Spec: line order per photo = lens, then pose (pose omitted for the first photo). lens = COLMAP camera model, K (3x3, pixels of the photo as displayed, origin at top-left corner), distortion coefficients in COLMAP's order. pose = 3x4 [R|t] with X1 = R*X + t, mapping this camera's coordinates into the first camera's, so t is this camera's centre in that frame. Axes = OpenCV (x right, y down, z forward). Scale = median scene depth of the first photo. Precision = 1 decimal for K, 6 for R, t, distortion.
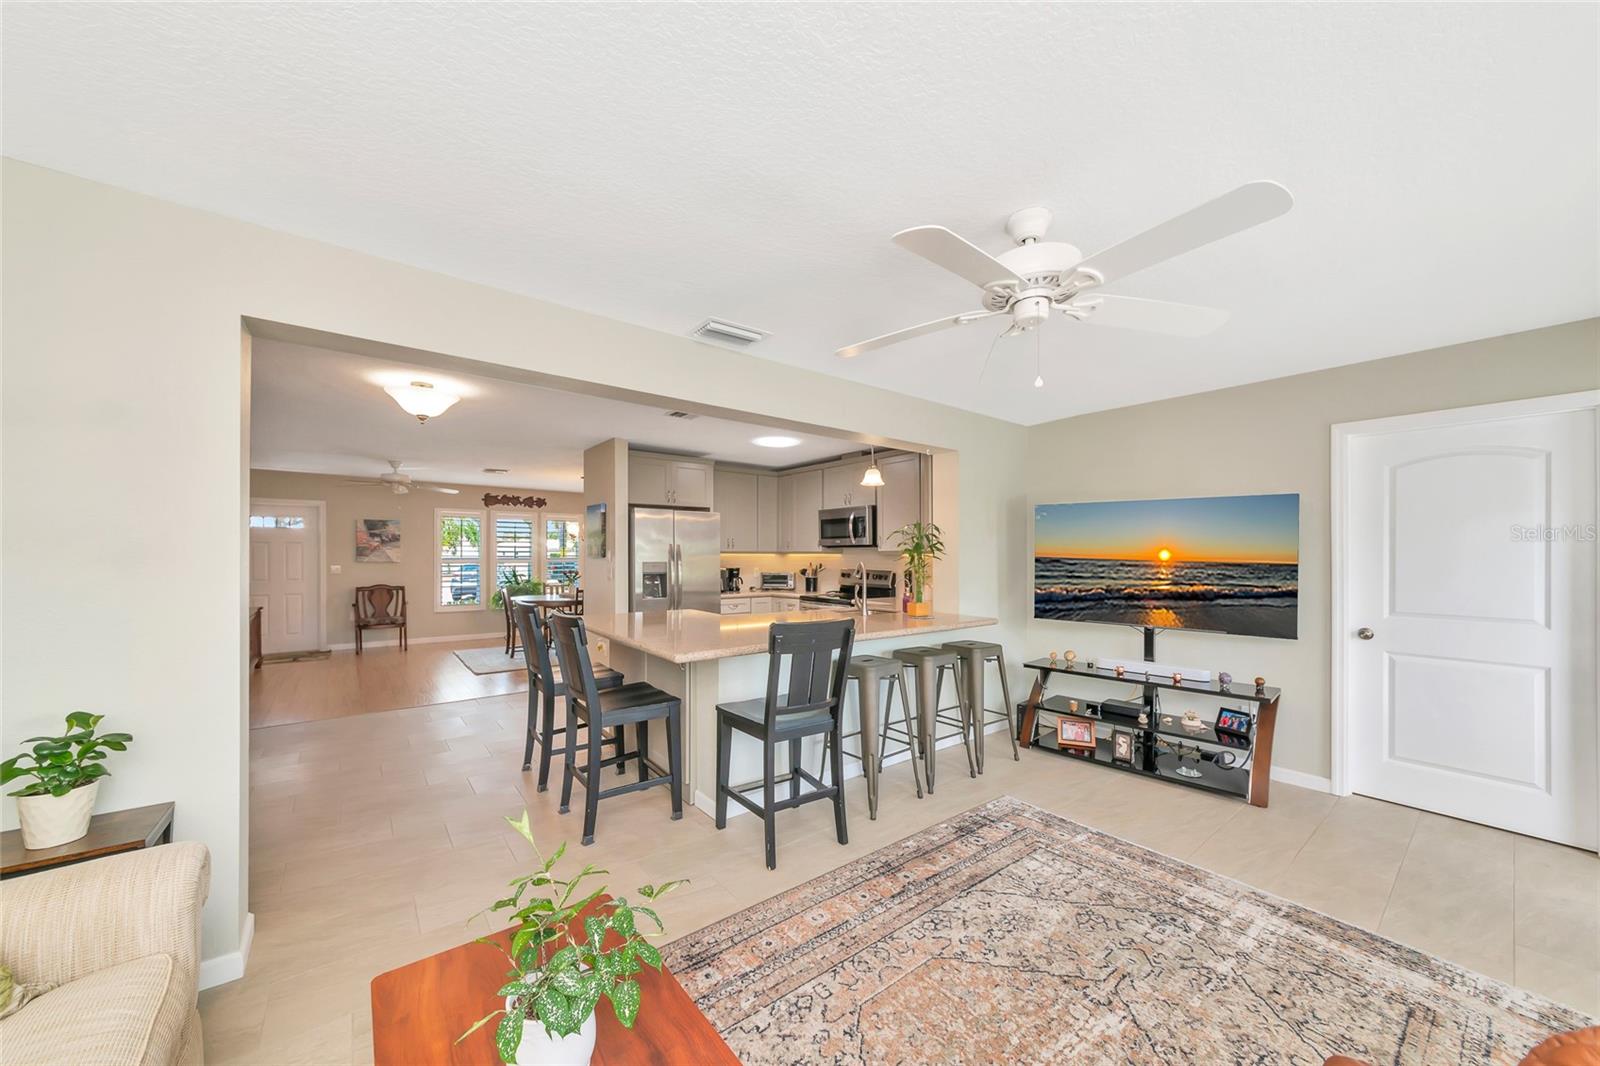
lens RADIAL K [[569.5, 0, 794.3], [0, 569.5, 552.0], [0, 0, 1]] dist [-0.005567, 0.003115]
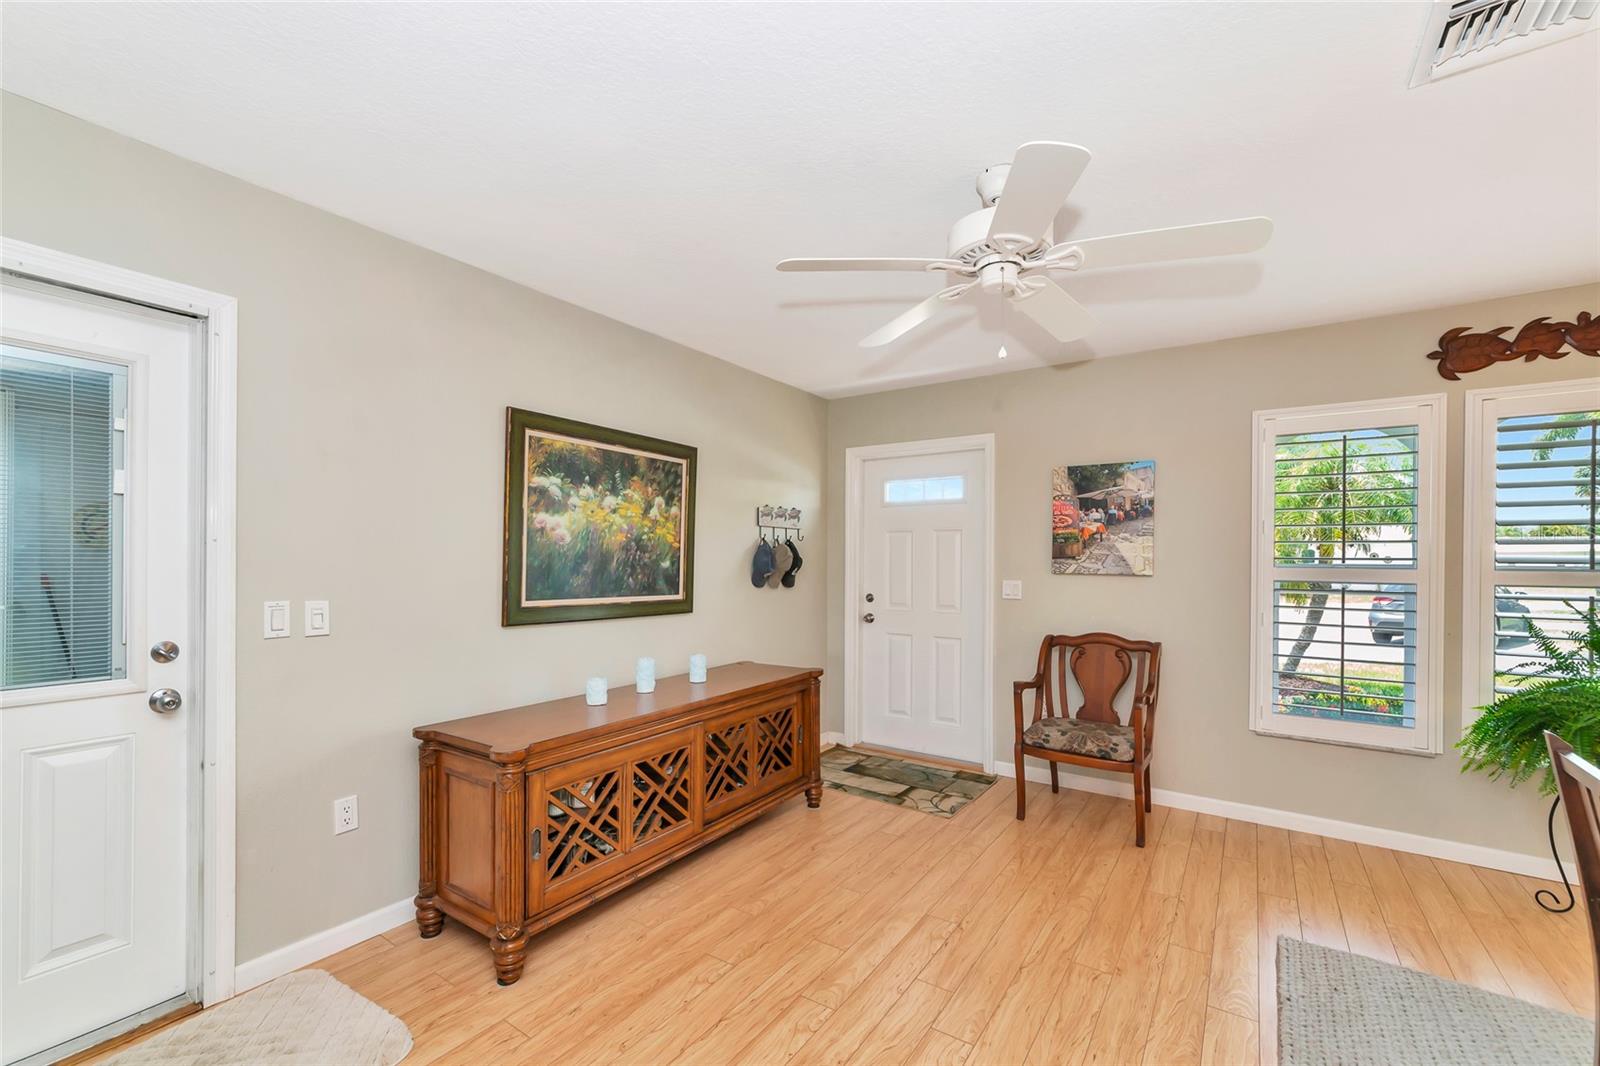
lens RADIAL K [[669.5, 0, 792.6], [0, 669.5, 560.4], [0, 0, 1]] dist [0.002040, 0.000301]
pose [[0.293809, 0.000664, -0.955864, -0.554071], [0.001599, 0.999998, 0.001186, 0.011860], [0.955863, -0.001877, 0.293807, 1.028380]]
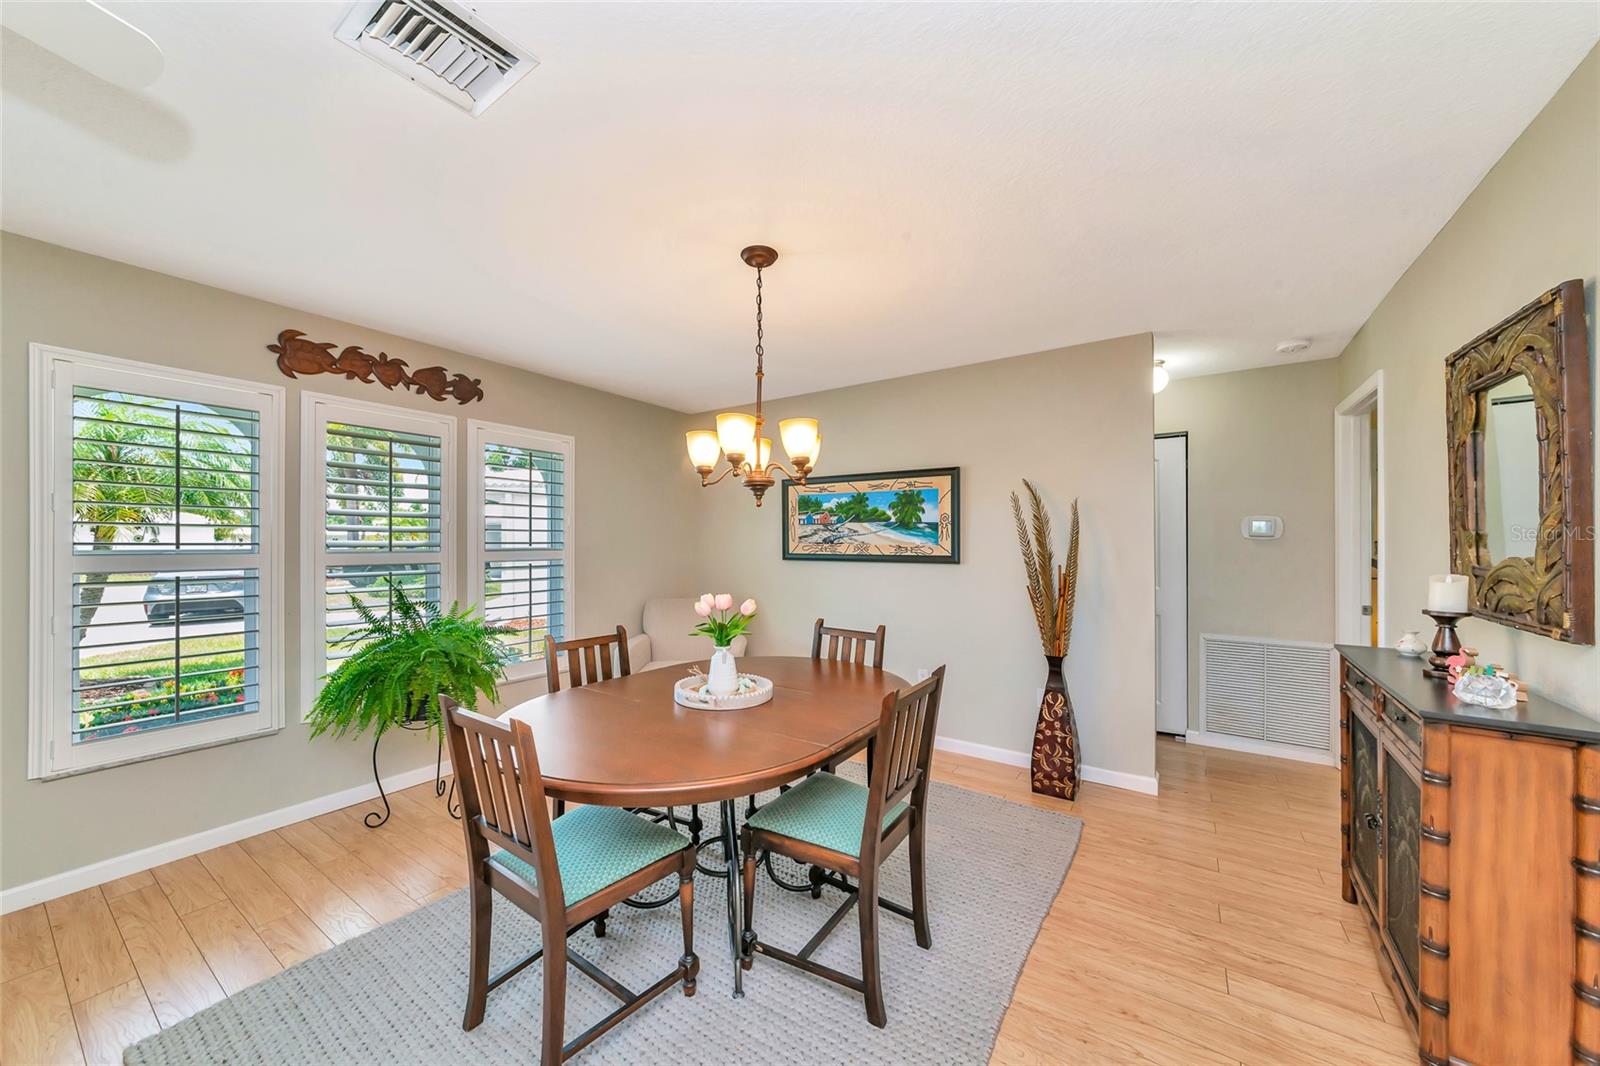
lens RADIAL K [[570.5, 0, 791.5], [0, 570.5, 544.1], [0, 0, 1]] dist [-0.006963, 0.003307]
pose [[0.953330, -0.002852, 0.301917, -0.652514], [0.000728, 0.999974, 0.007149, 0.009338], [-0.301930, -0.006596, 0.953307, 1.097167]]
